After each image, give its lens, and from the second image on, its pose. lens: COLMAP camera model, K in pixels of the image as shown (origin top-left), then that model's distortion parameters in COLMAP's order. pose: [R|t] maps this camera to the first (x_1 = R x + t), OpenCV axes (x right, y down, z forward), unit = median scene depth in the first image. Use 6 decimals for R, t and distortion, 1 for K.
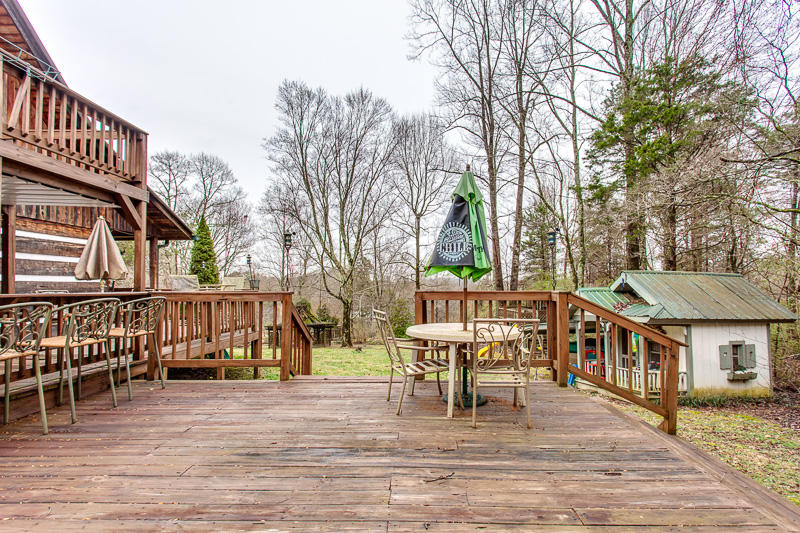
lens RADIAL K [[396.3, 0, 400.0], [0, 396.3, 266.5], [0, 0, 1]] dist [0.002120, 0.000544]
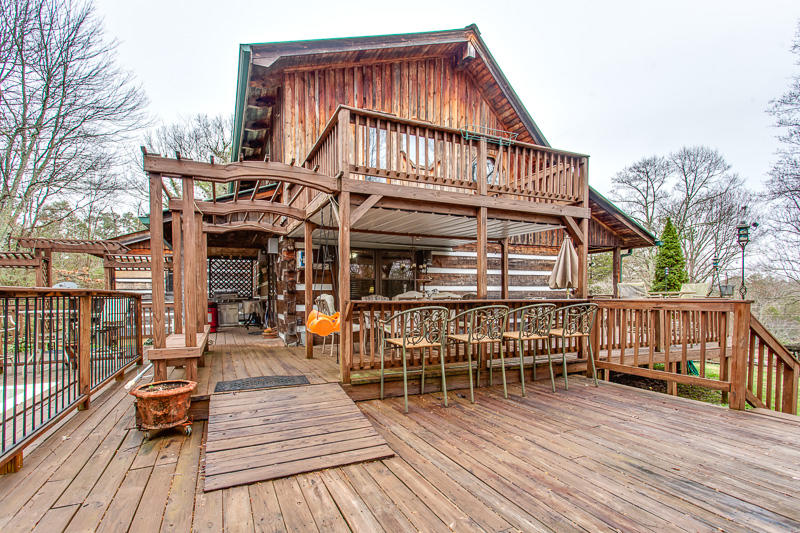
lens RADIAL K [[388.7, 0, 399.9], [0, 388.7, 290.3], [0, 0, 1]] dist [0.000989, 0.000507]
pose [[0.433409, -0.013758, -0.901092, 0.120448], [0.050235, 0.998698, 0.008914, 0.002728], [0.899796, -0.049130, 0.433536, 0.047045]]
